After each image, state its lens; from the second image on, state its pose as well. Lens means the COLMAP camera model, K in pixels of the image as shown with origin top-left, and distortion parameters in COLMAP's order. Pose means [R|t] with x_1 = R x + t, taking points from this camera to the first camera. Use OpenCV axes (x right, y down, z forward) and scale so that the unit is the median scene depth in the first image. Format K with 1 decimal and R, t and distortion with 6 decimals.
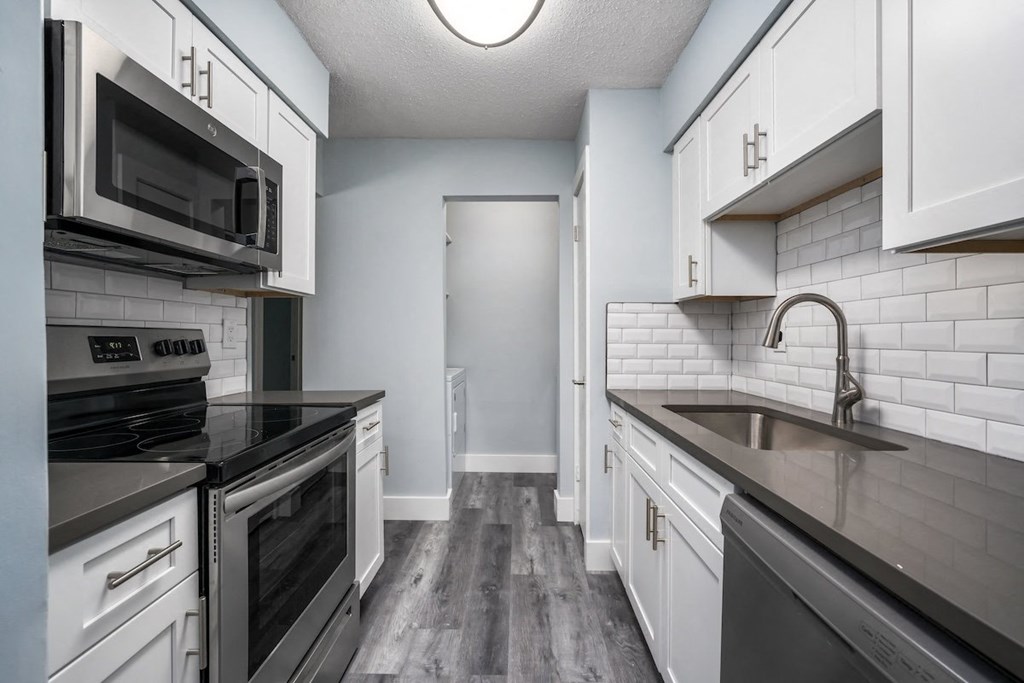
lens RADIAL K [[416.7, 0, 512.0], [0, 416.7, 341.5], [0, 0, 1]] dist [-0.032111, -0.000008]
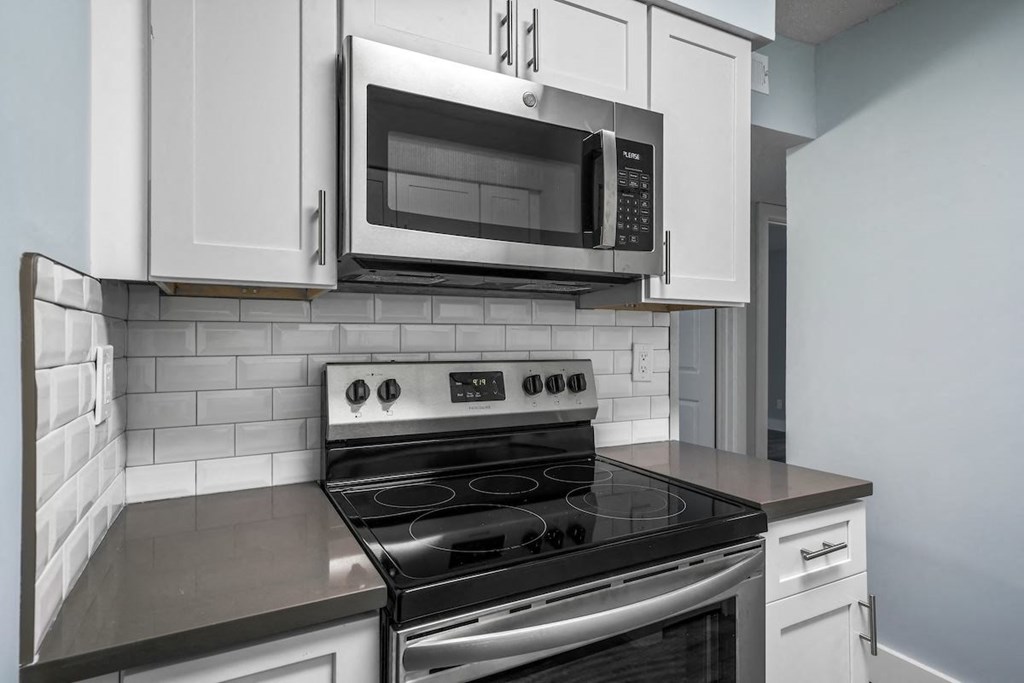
lens RADIAL K [[538.7, 0, 512.0], [0, 538.7, 341.5], [0, 0, 1]] dist [0.001721, 0.000789]
pose [[0.478616, -0.001674, -0.878023, 0.076814], [-0.011344, 0.999903, -0.008091, -0.055284], [0.877951, 0.013833, 0.478550, 0.377698]]
